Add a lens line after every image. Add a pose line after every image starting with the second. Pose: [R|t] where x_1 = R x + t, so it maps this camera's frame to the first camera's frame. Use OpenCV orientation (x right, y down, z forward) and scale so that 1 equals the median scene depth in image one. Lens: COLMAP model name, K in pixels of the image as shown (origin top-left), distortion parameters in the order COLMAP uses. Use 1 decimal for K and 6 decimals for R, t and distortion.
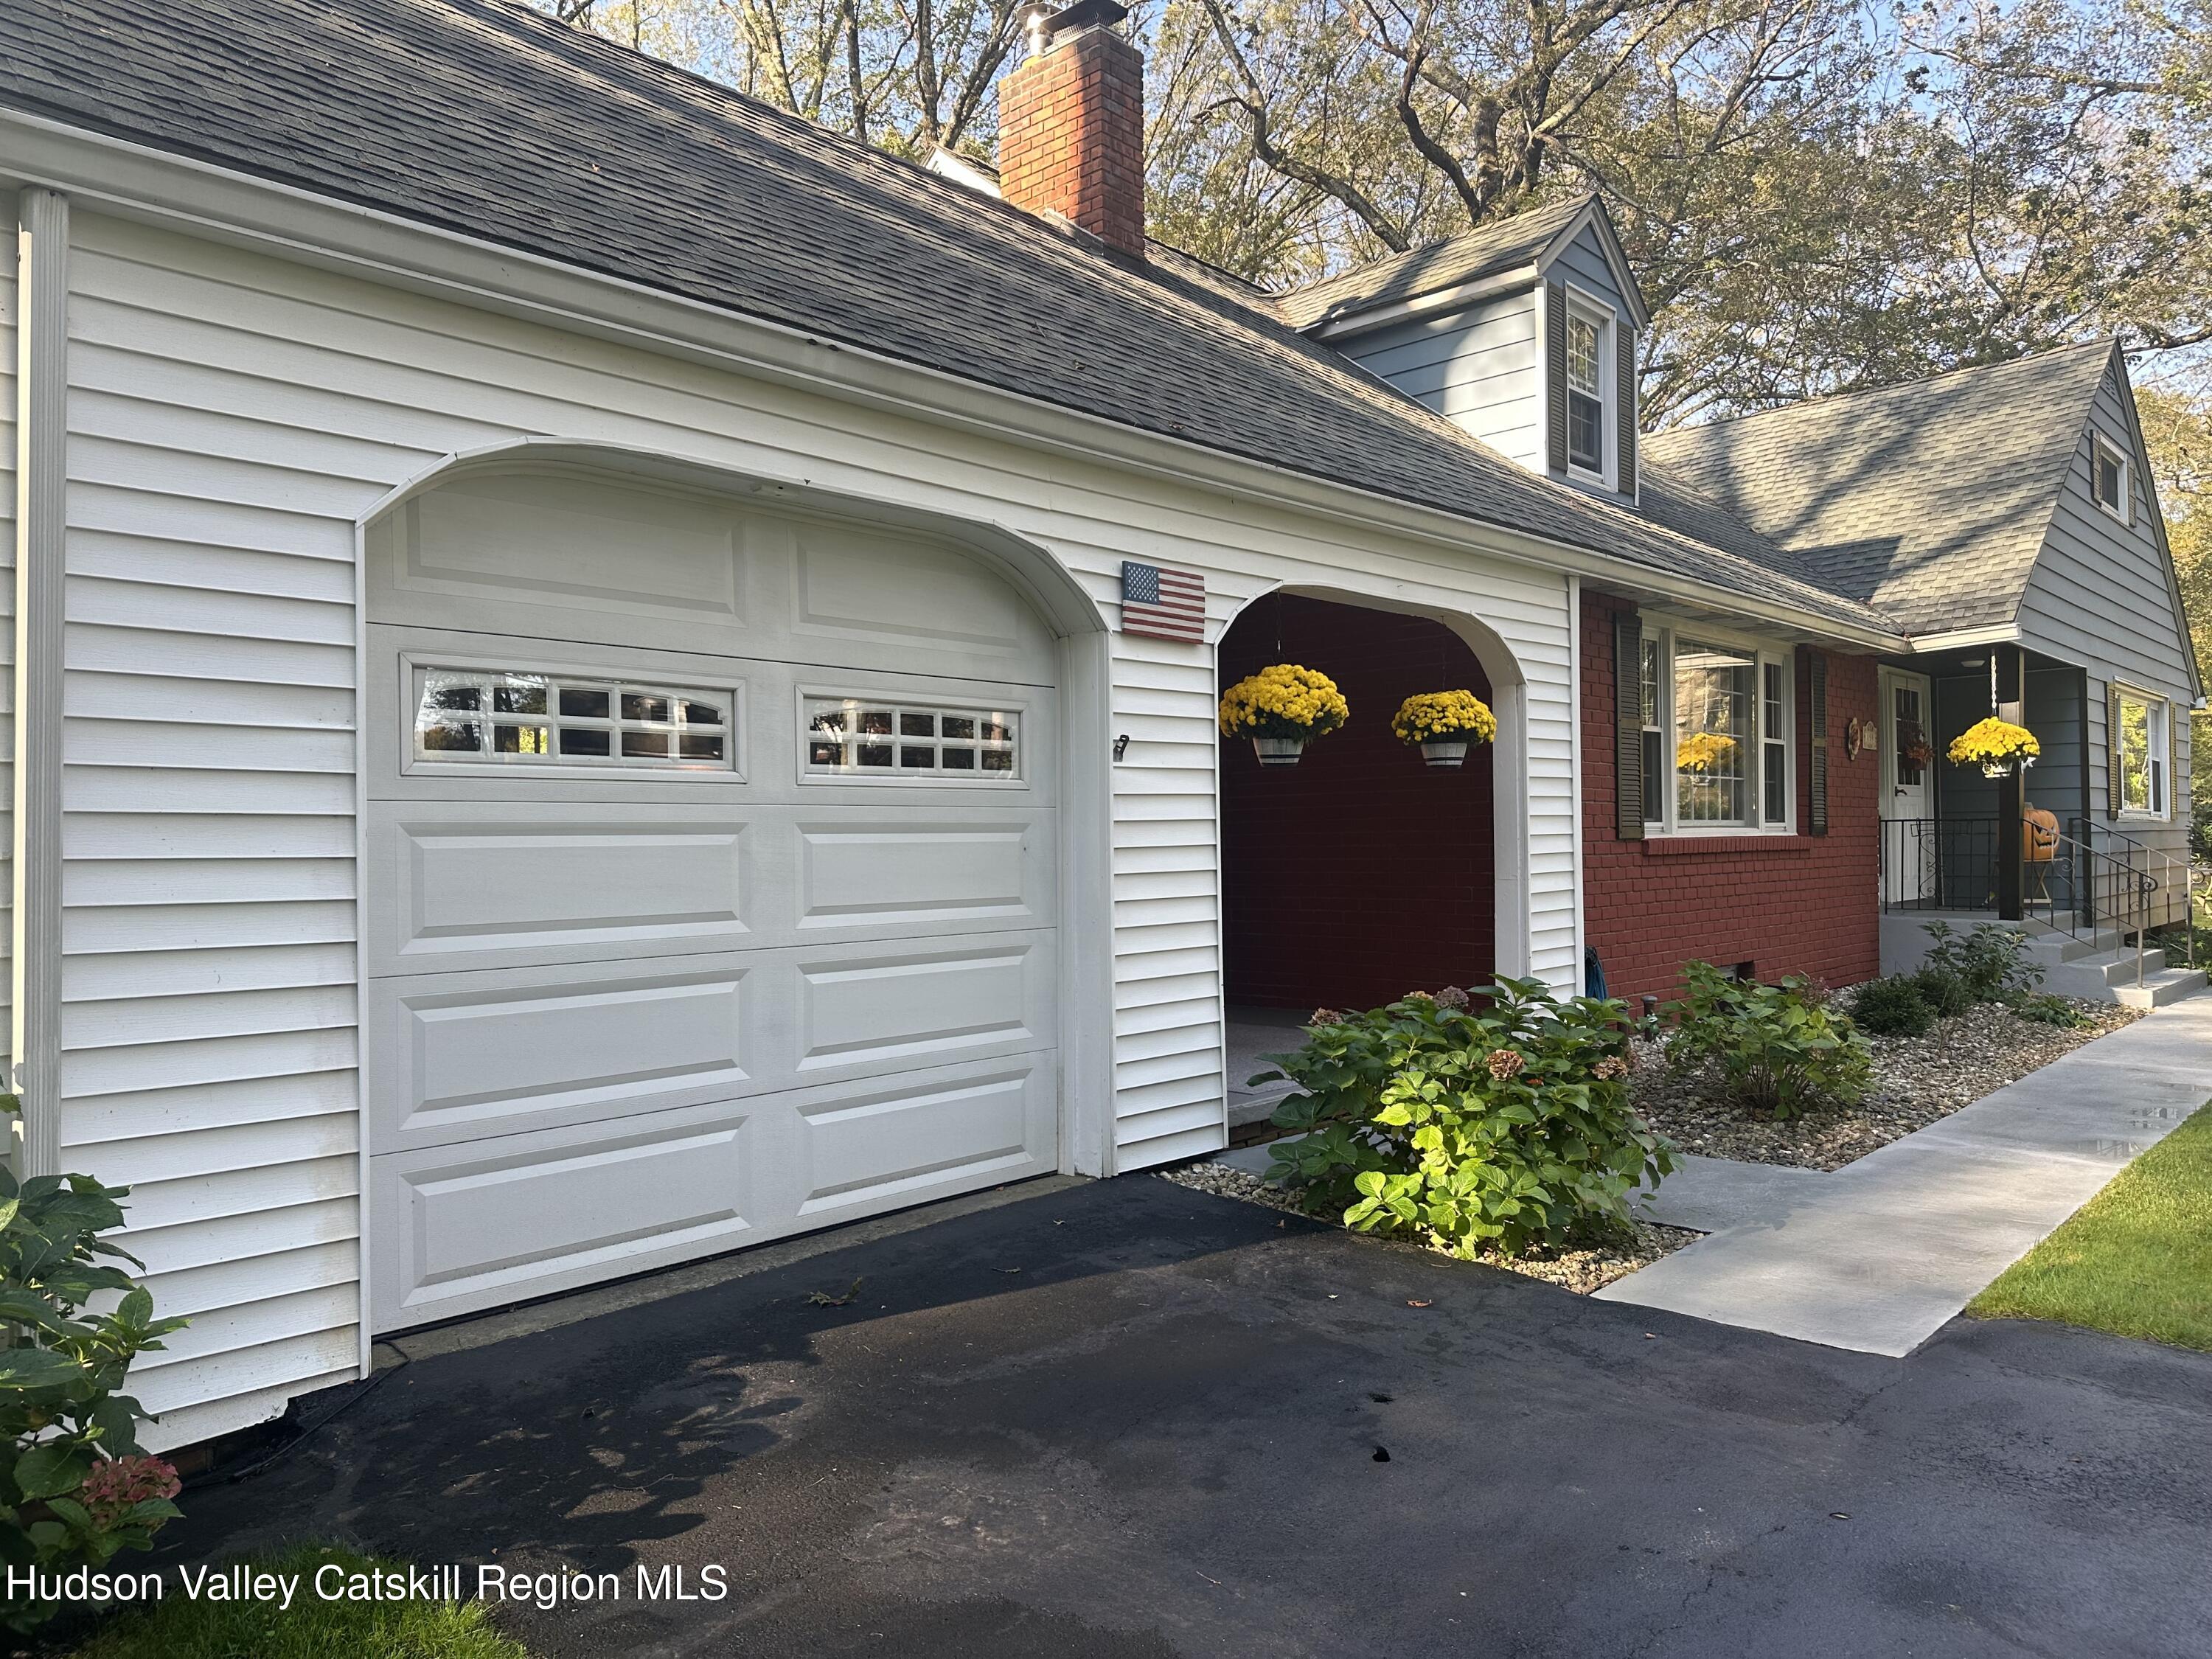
lens RADIAL K [[1554.7, 0, 1104.5], [0, 1554.7, 826.1], [0, 0, 1]] dist [-0.000472, 0.000159]
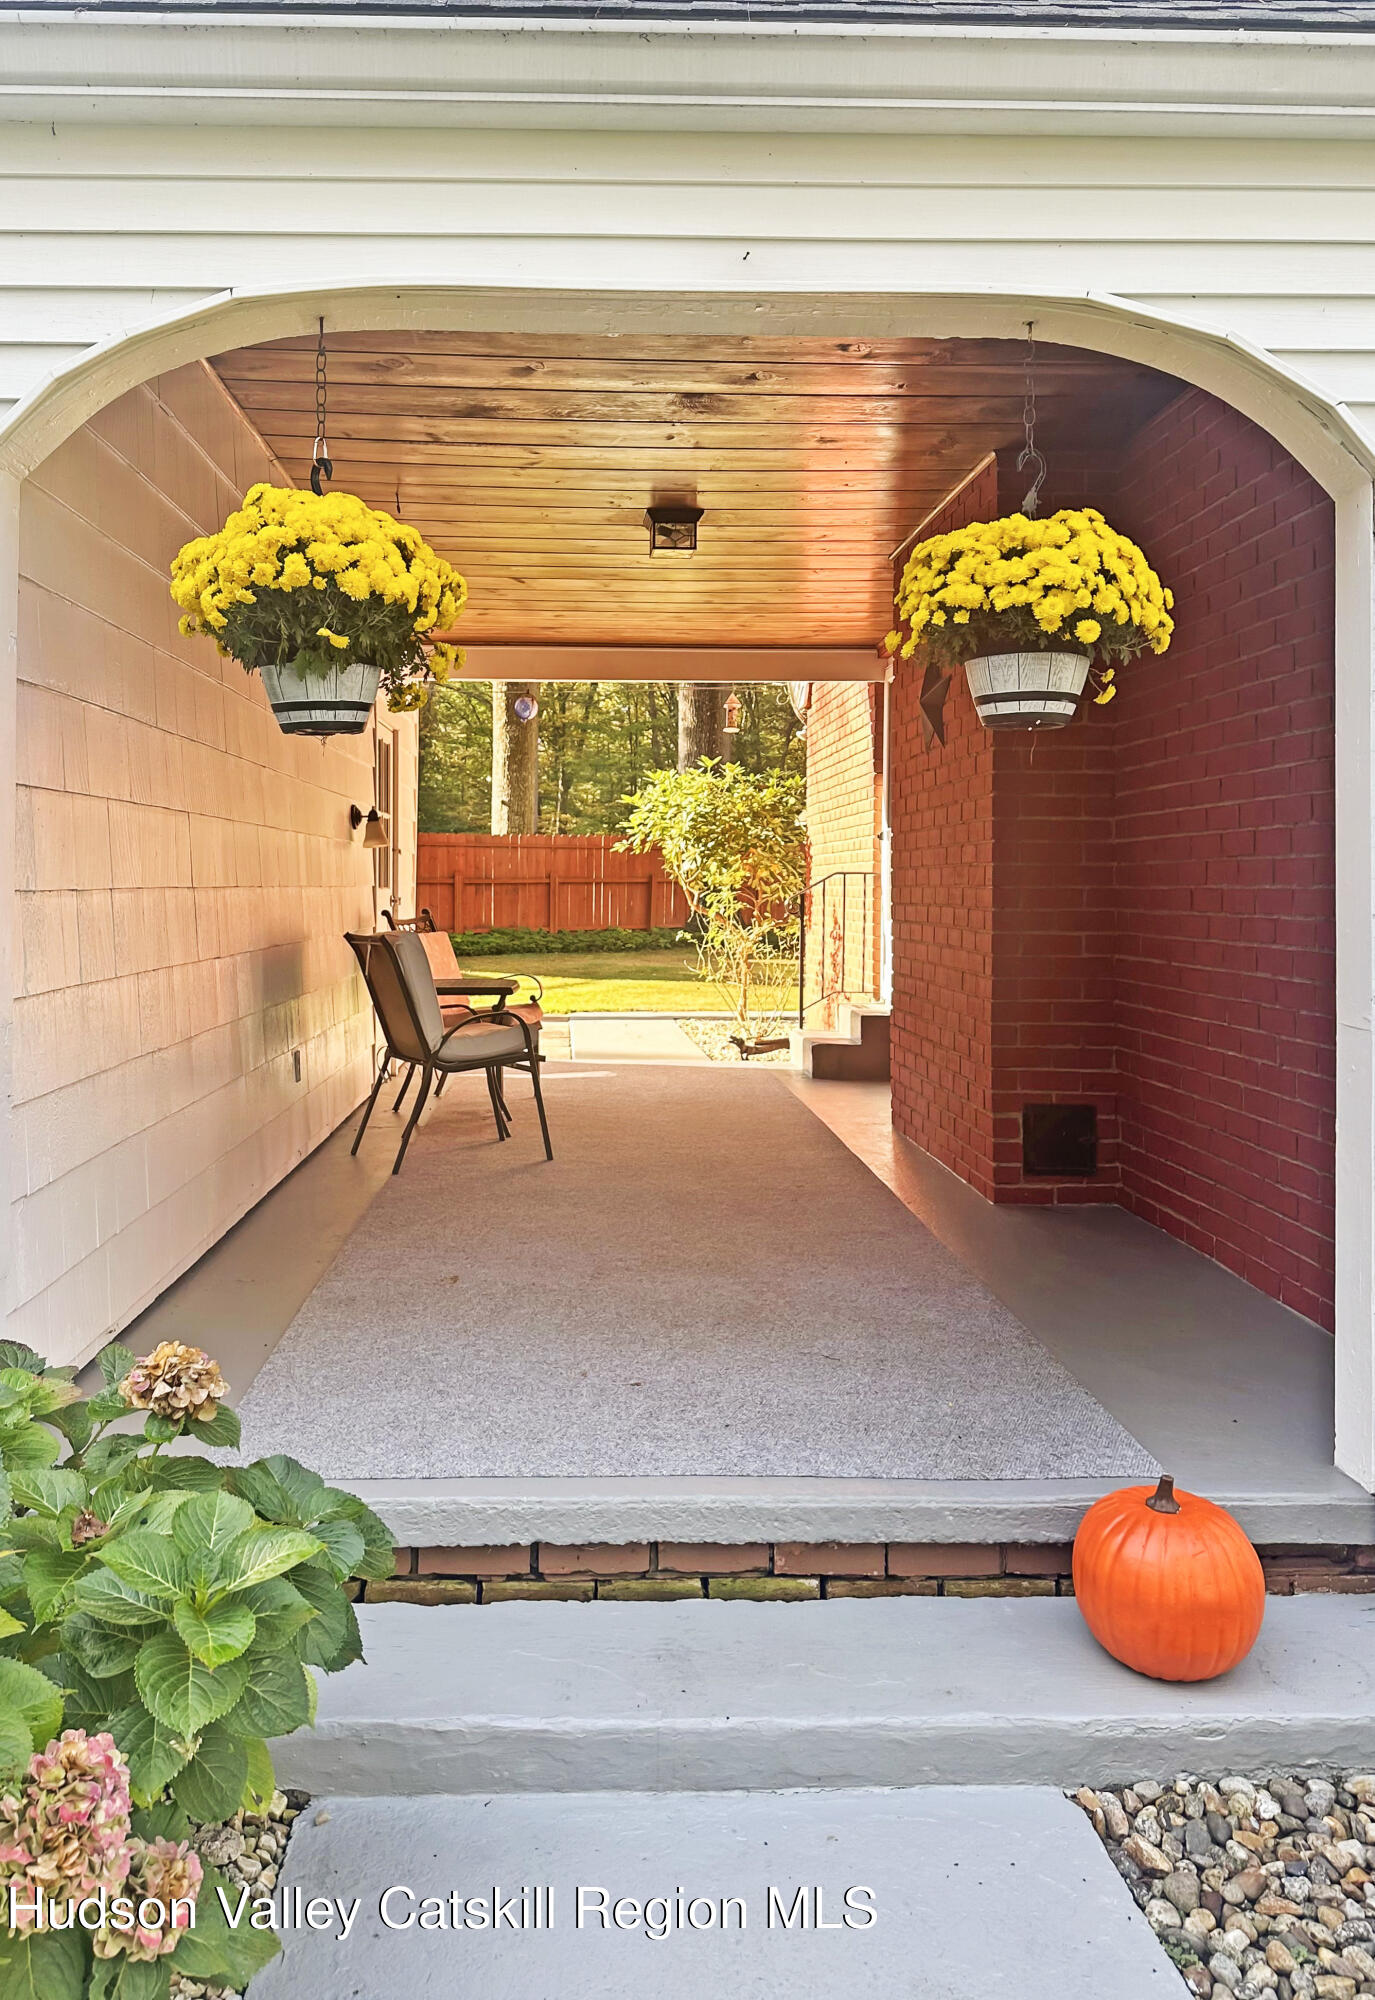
lens RADIAL K [[2051.3, 0, 684.5], [0, 2051.3, 1001.8], [0, 0, 1]] dist [0.015376, 0.000000]
pose [[0.708153, 0.053910, -0.703998, 0.494469], [-0.003492, 0.997336, 0.072860, -0.006068], [0.706050, -0.049138, 0.706455, 0.567049]]
